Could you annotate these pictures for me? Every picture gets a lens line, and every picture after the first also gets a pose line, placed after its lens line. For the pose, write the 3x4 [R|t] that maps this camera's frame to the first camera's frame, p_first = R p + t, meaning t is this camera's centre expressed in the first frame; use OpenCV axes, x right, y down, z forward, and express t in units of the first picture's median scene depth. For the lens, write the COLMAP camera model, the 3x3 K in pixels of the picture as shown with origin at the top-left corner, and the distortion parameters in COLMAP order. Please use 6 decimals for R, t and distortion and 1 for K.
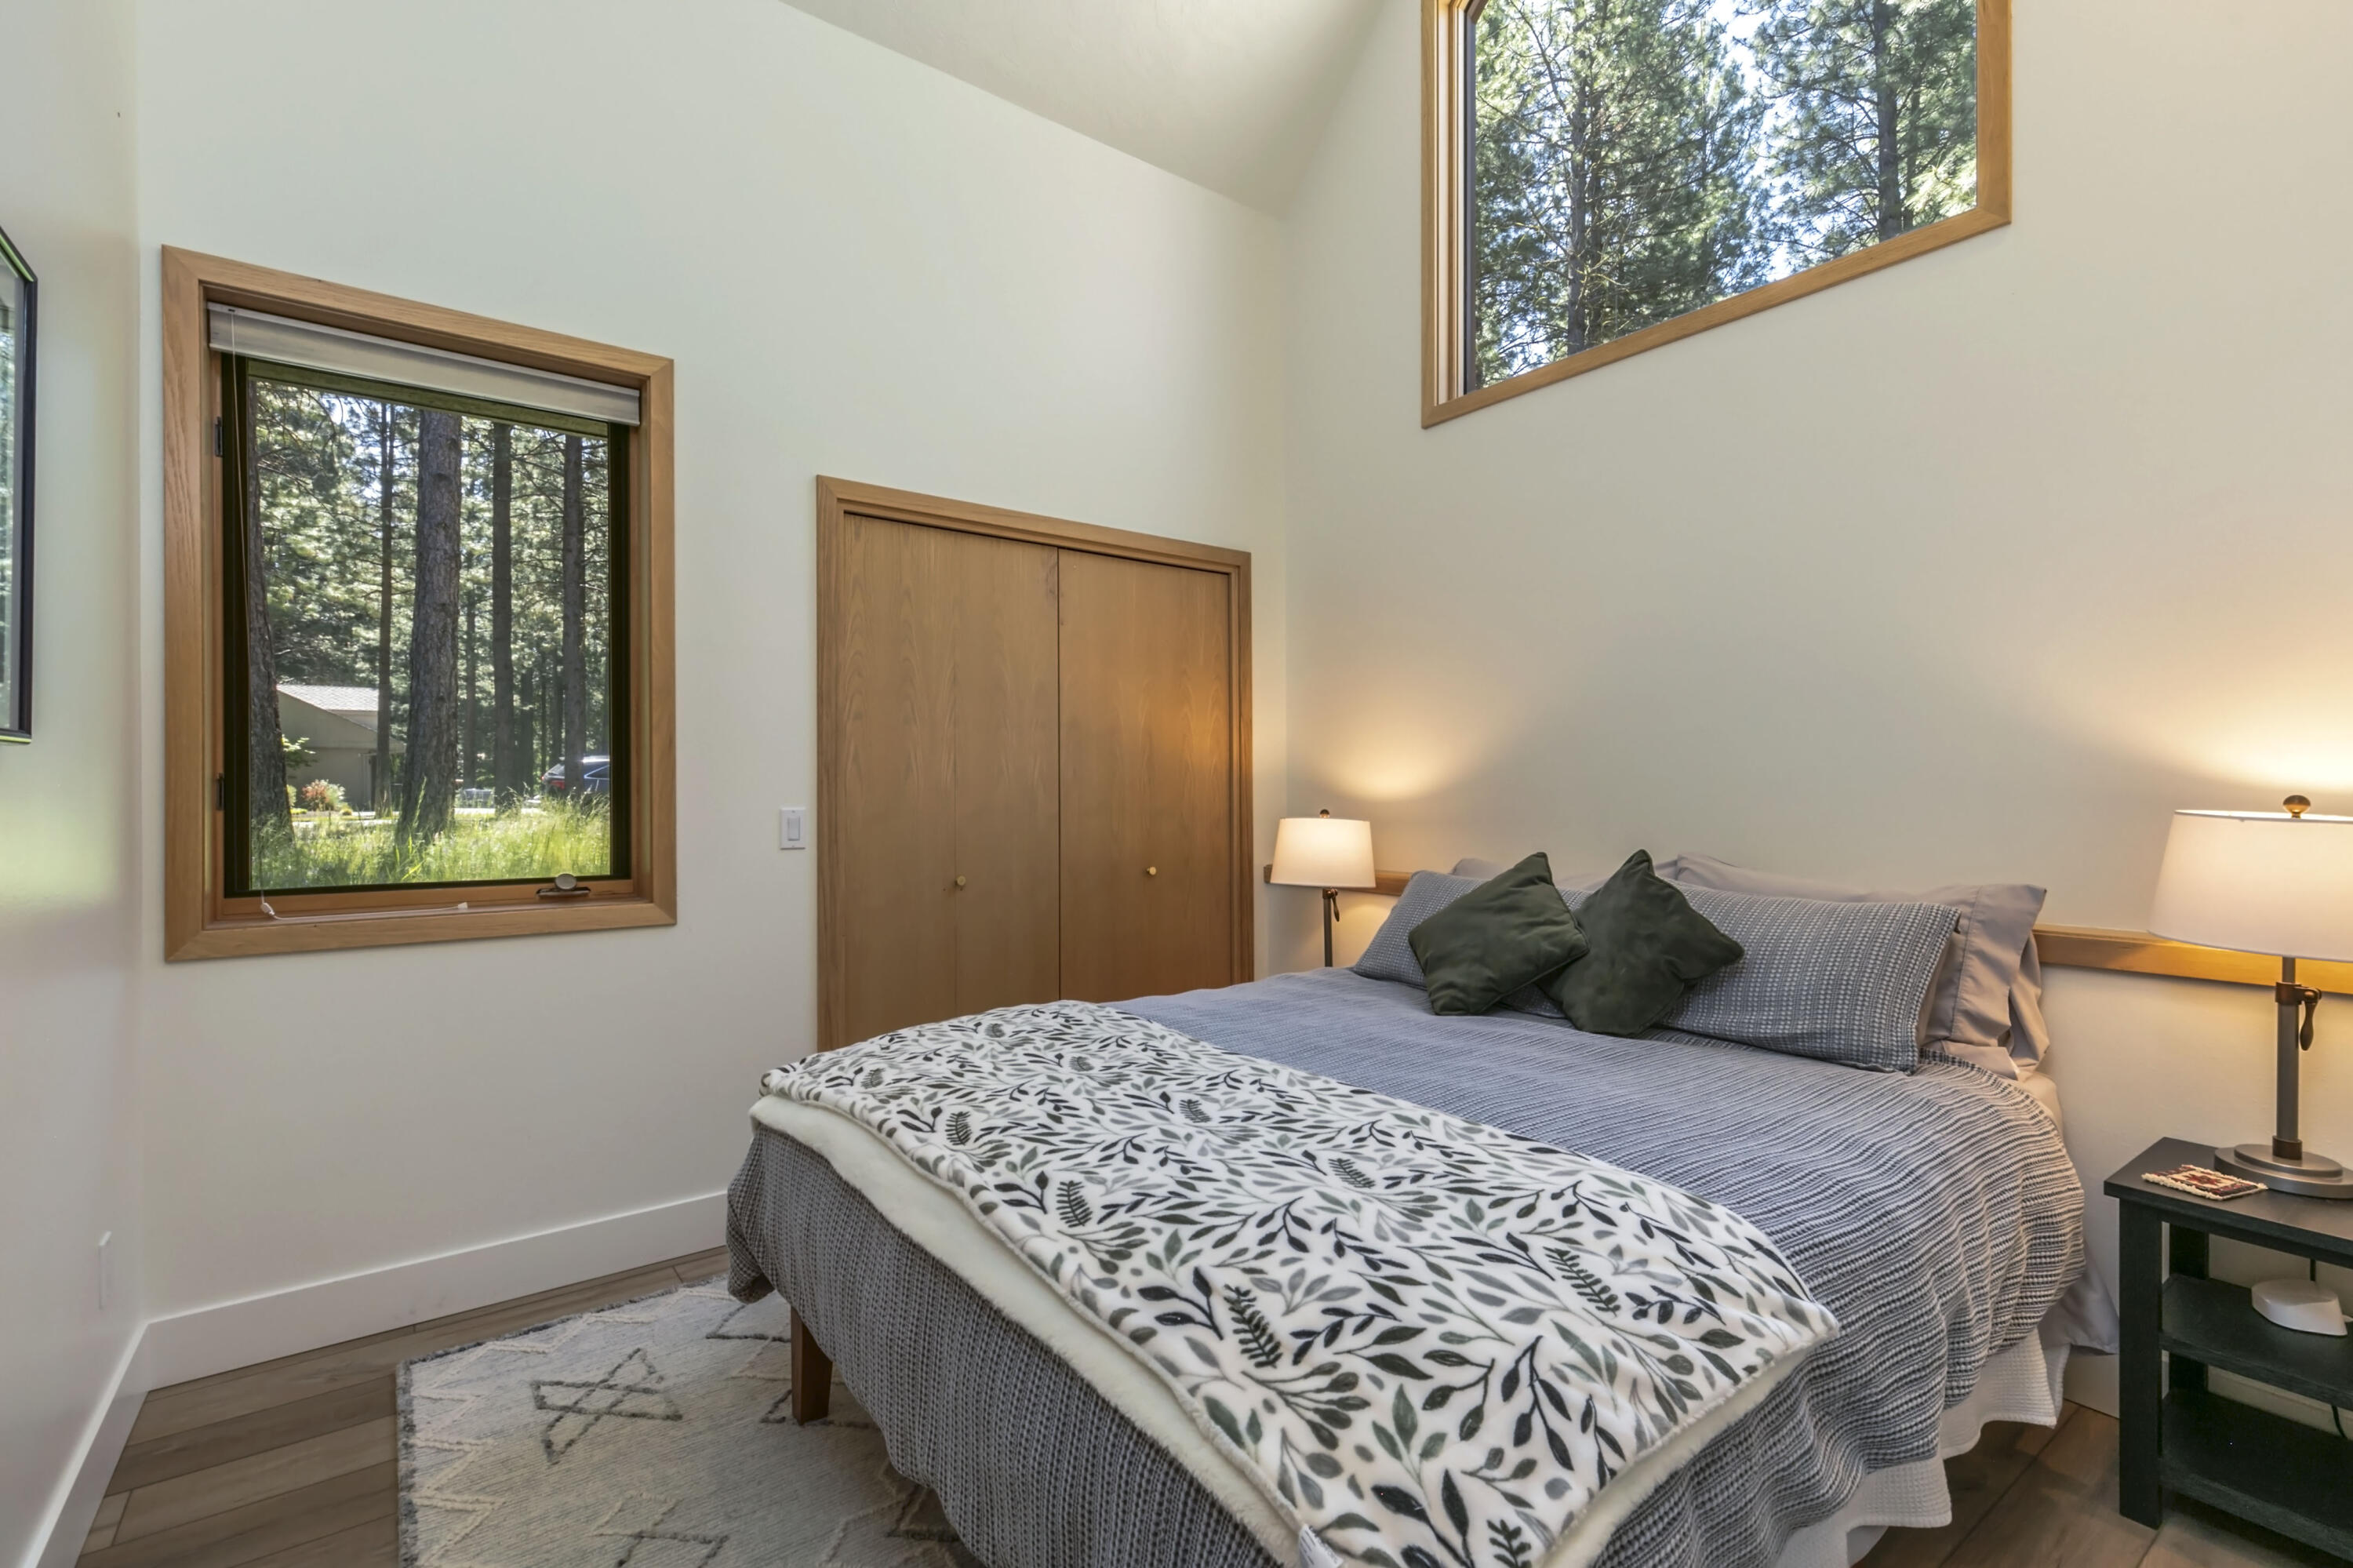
lens RADIAL K [[1074.7, 0, 1156.0], [0, 1074.7, 780.2], [0, 0, 1]] dist [0.001397, -0.001349]
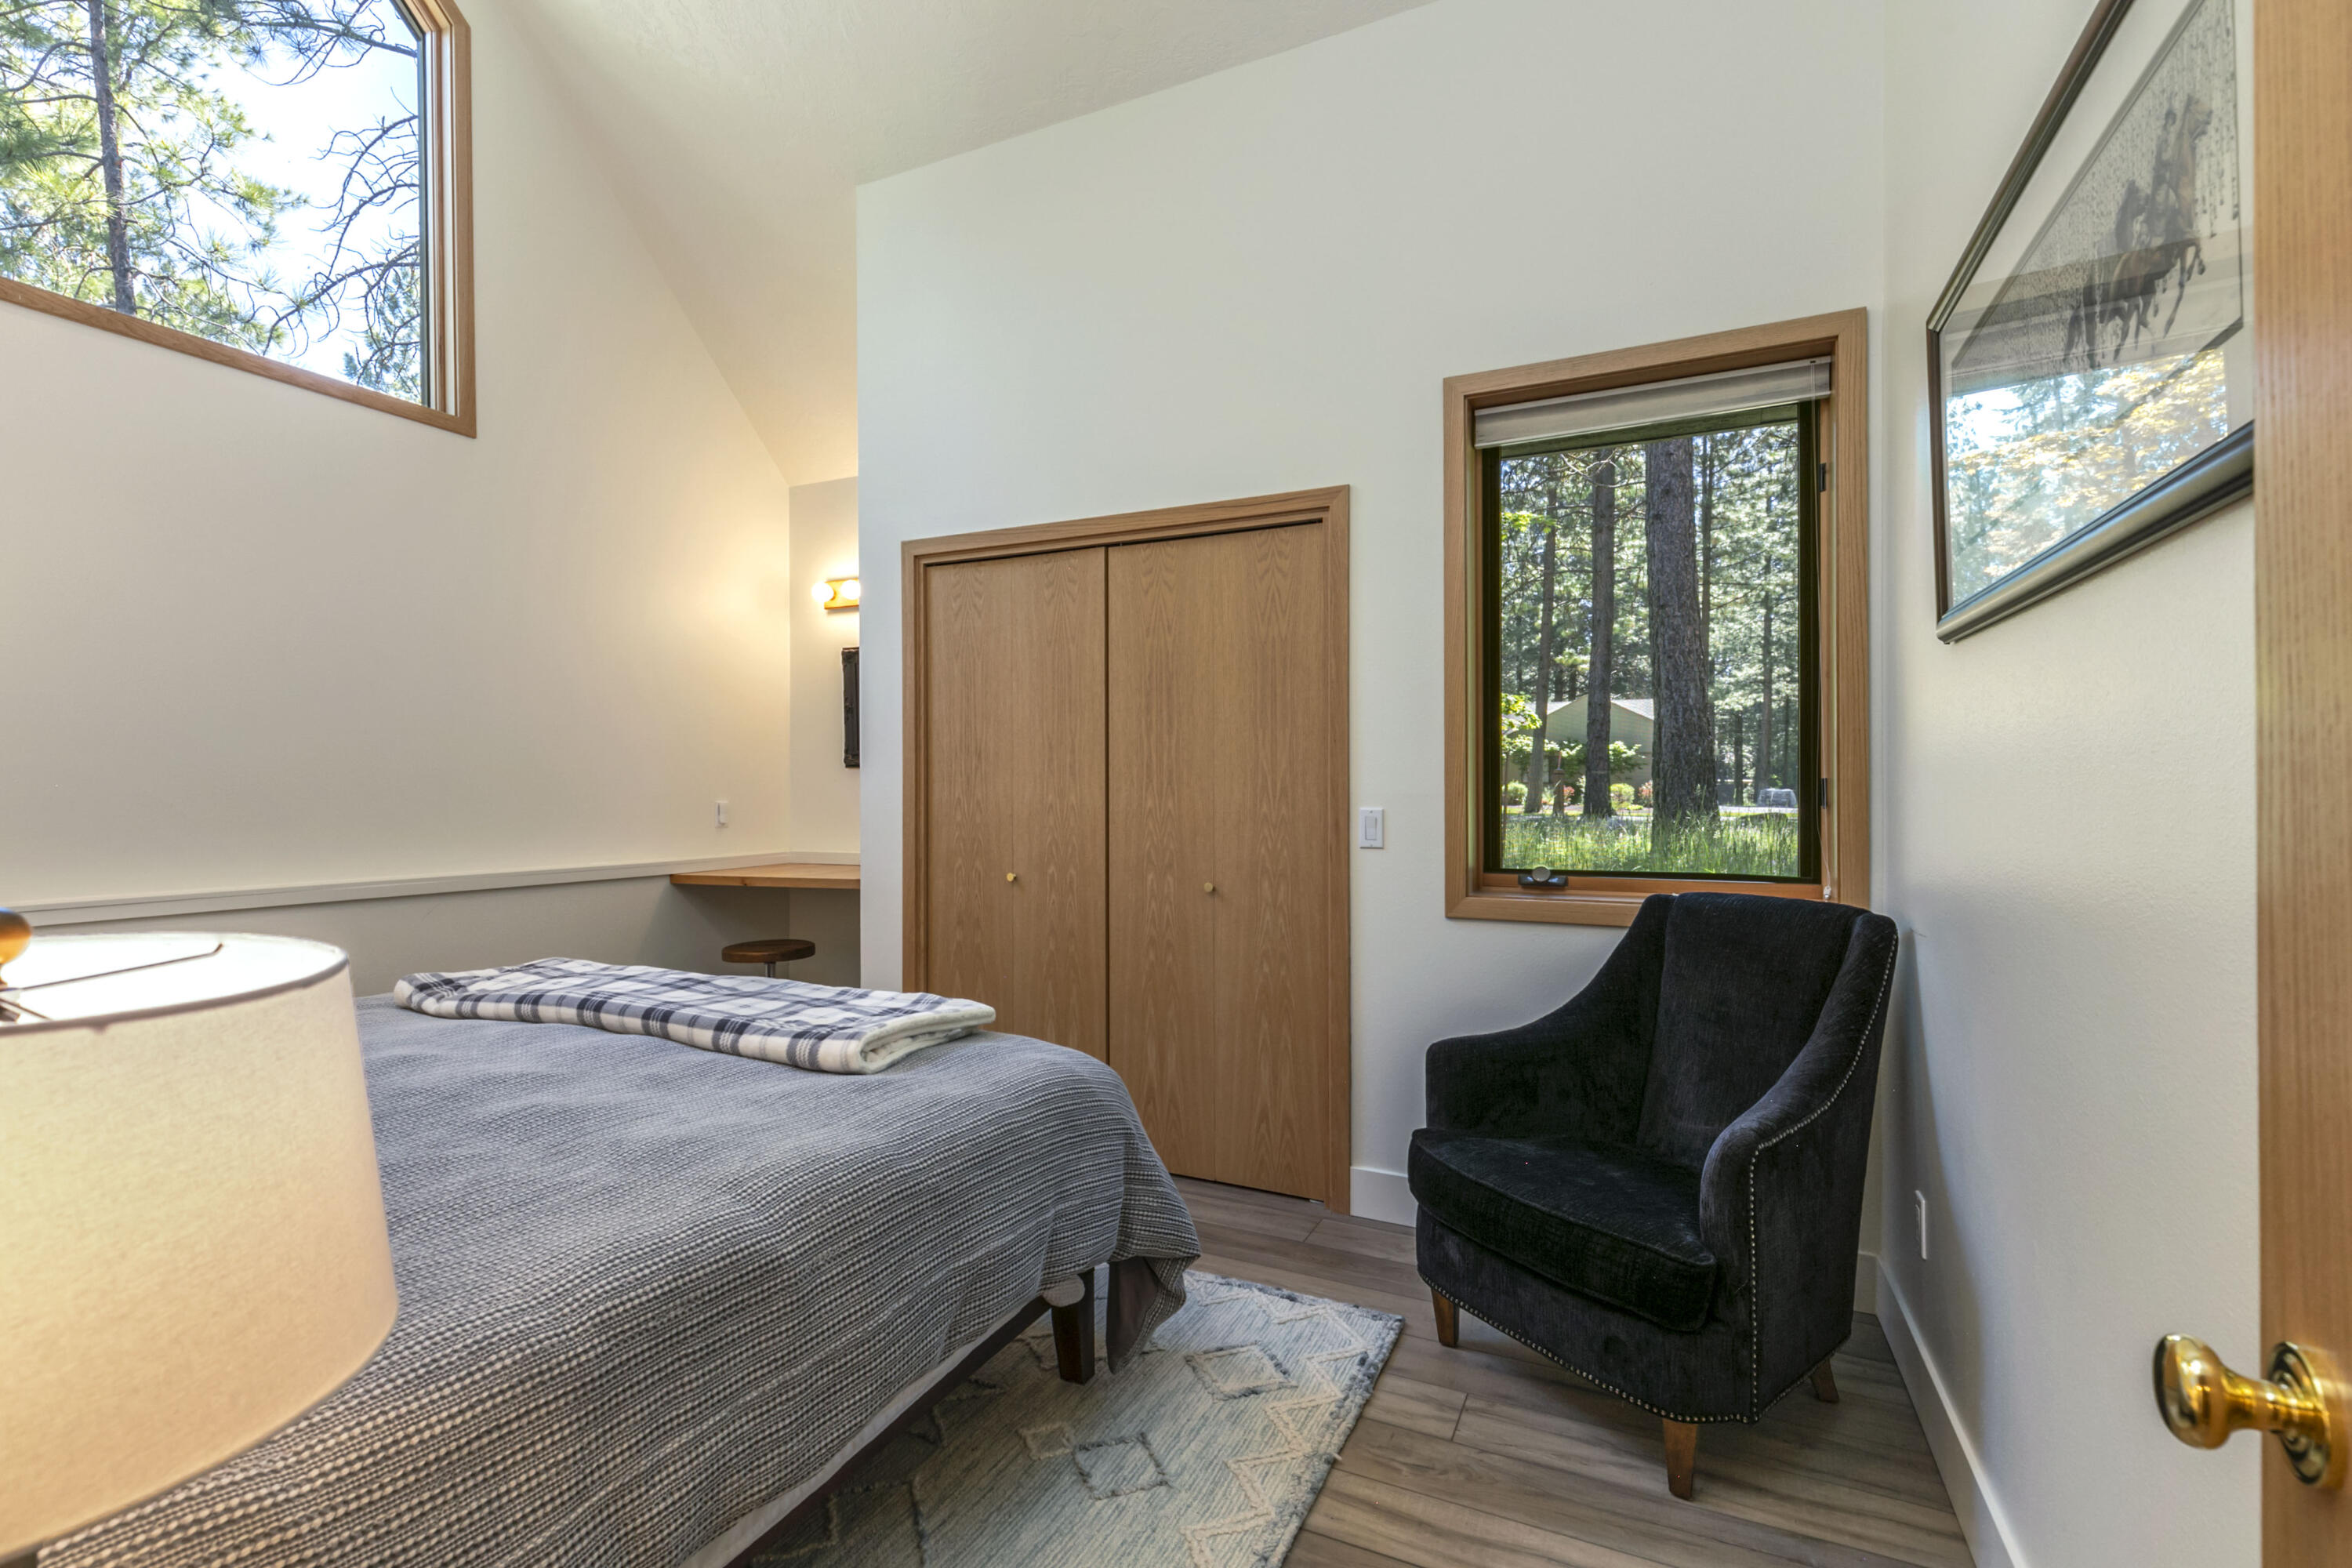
lens RADIAL K [[1074.2, 0, 1153.3], [0, 1074.2, 792.1], [0, 0, 1]] dist [0.001397, -0.001349]
pose [[0.456930, 0.000602, -0.889502, 0.086839], [0.009776, 0.999936, 0.005698, 0.000795], [0.889449, -0.011300, 0.456895, 0.062342]]
